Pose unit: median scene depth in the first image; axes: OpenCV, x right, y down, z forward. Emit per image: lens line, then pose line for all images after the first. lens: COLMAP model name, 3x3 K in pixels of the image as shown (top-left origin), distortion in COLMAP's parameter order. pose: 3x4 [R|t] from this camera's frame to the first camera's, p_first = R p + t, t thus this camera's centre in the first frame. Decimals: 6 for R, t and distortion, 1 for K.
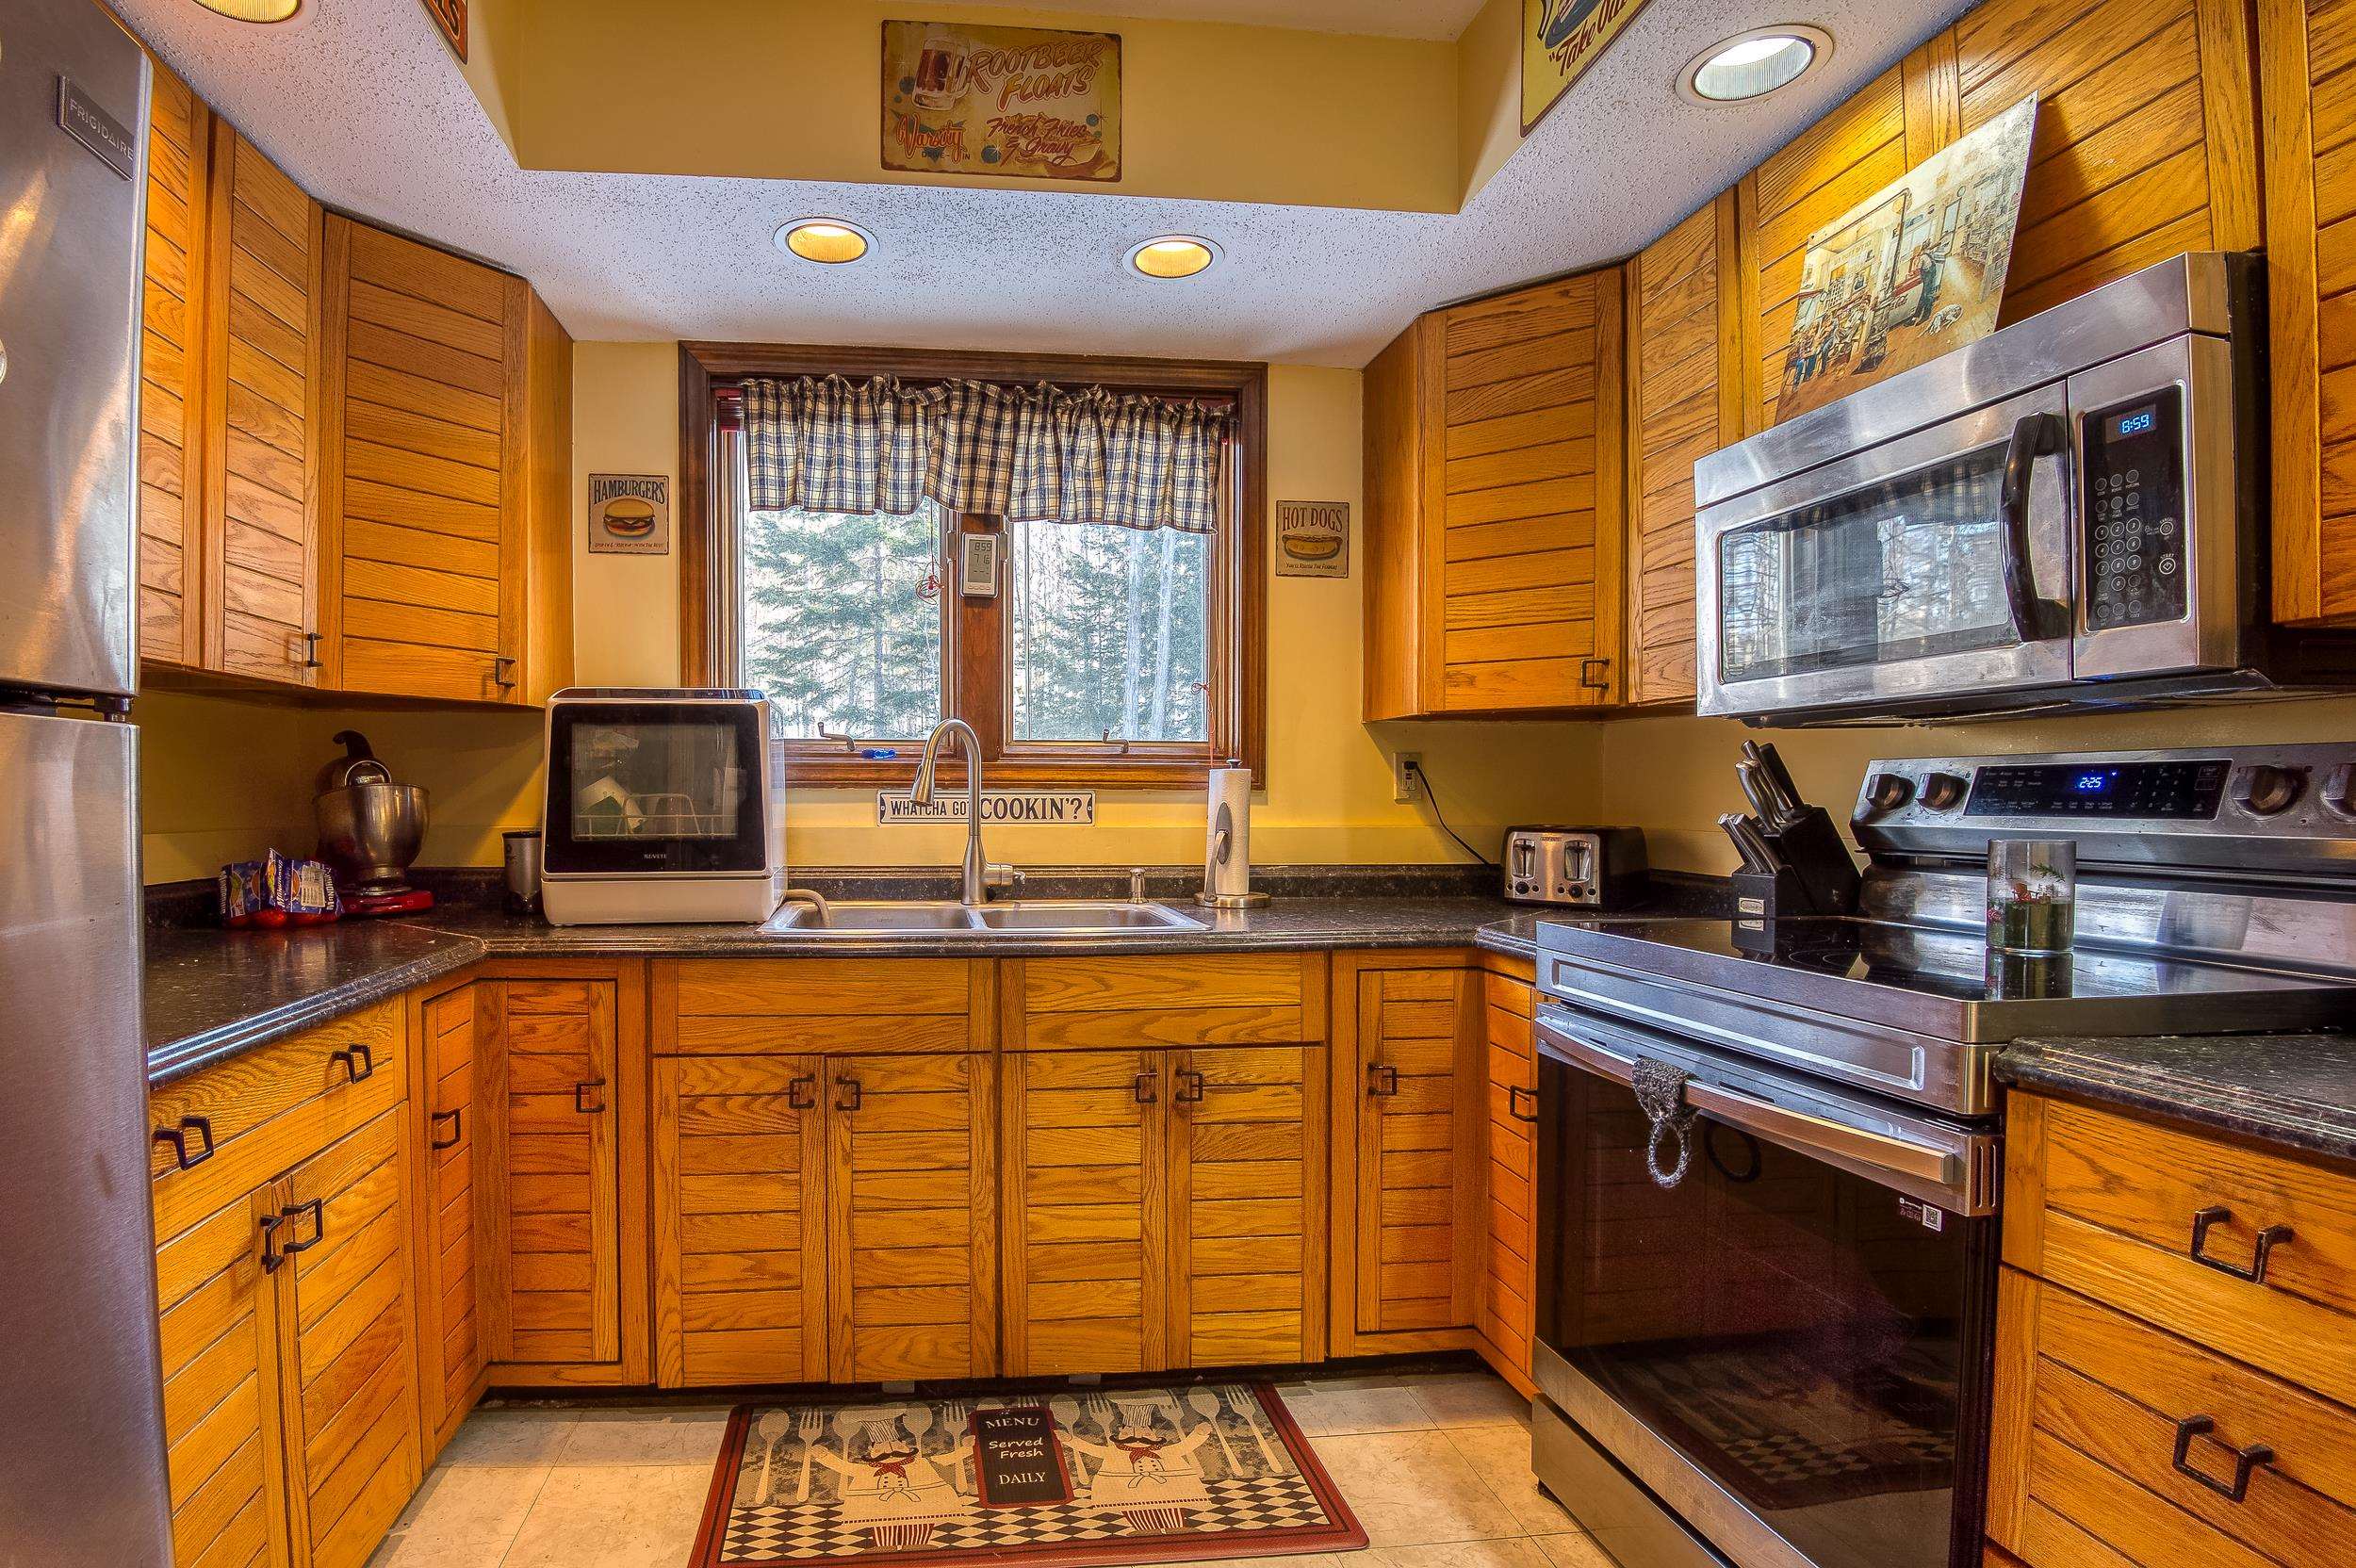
lens RADIAL K [[1072.4, 0, 1164.2], [0, 1072.4, 796.7], [0, 0, 1]] dist [-0.000251, -0.022812]
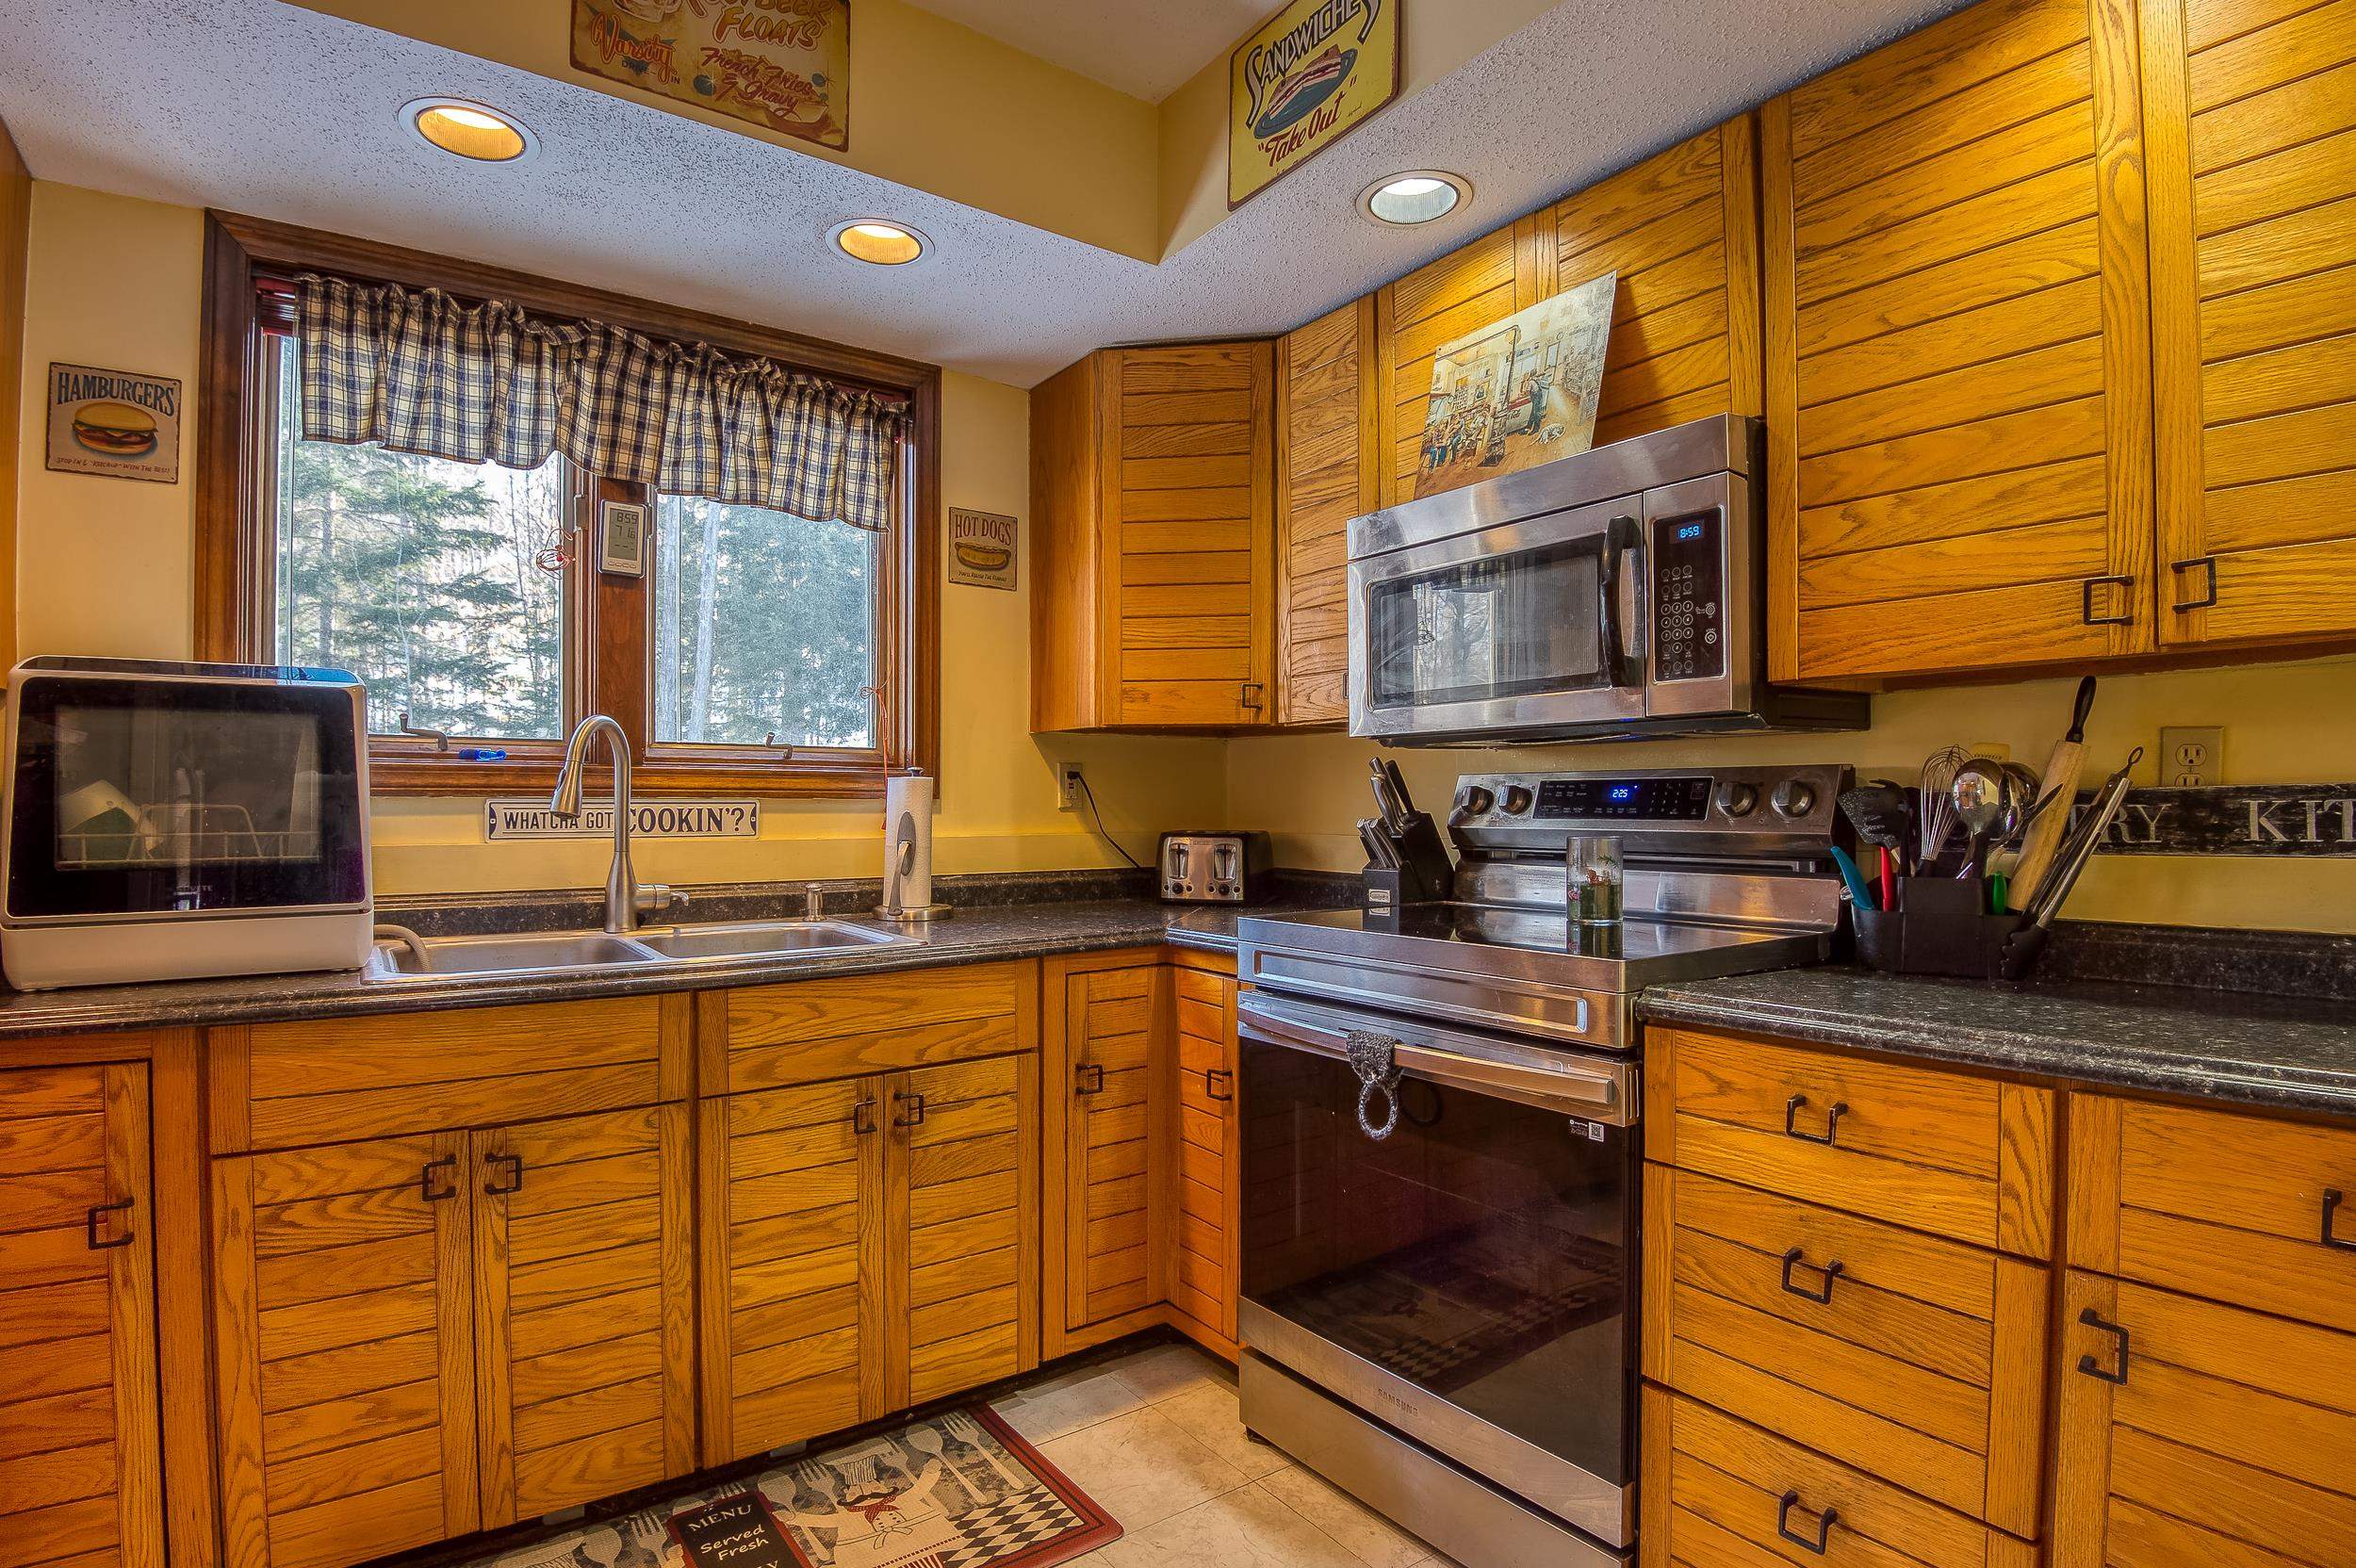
lens RADIAL K [[1046.5, 0, 1221.2], [0, 1046.5, 787.4], [0, 0, 1]] dist [-0.001530, -0.016391]
pose [[0.891652, 0.004832, 0.452695, -0.142435], [0.002630, 0.999871, -0.015853, -0.001023], [-0.452713, 0.015326, 0.891524, 0.038135]]
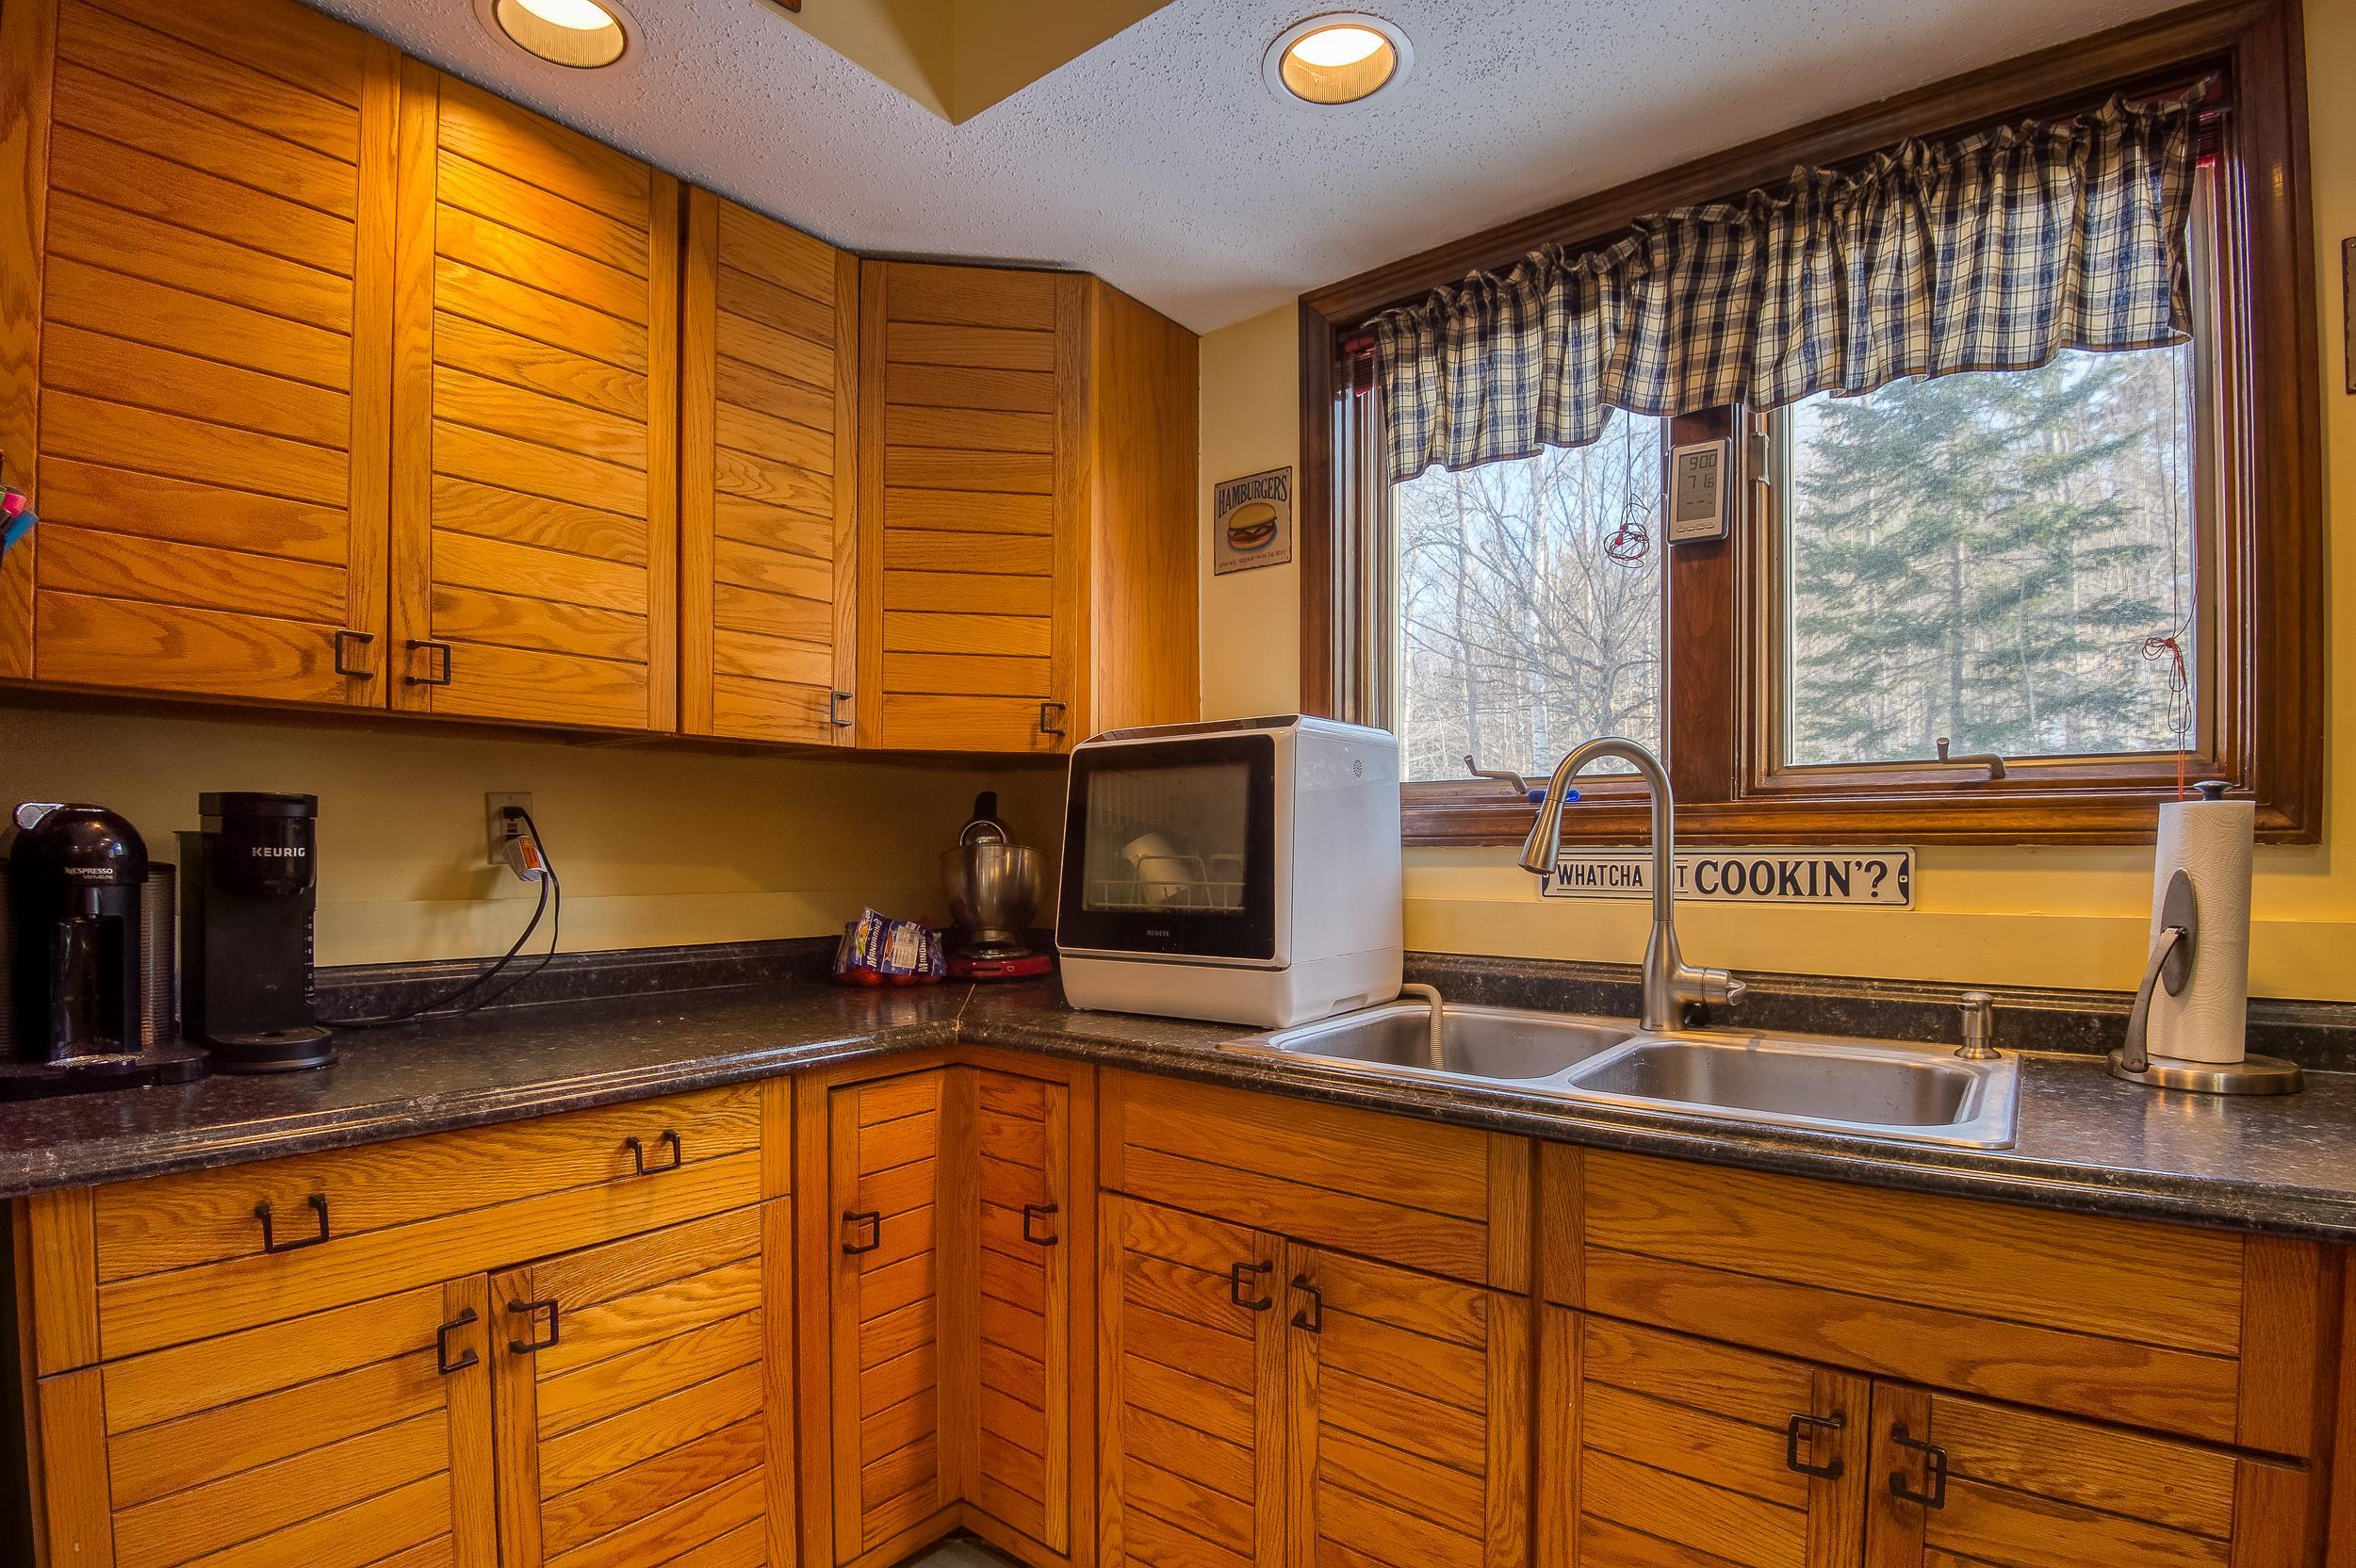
lens RADIAL K [[1133.4, 0, 1305.3], [0, 1133.4, 856.8], [0, 0, 1]] dist [-0.003890, -0.037966]
pose [[0.680138, 0.001625, -0.733082, 0.187790], [0.000185, 0.999997, 0.002388, -0.002873], [0.733084, -0.001760, 0.680136, 0.440204]]
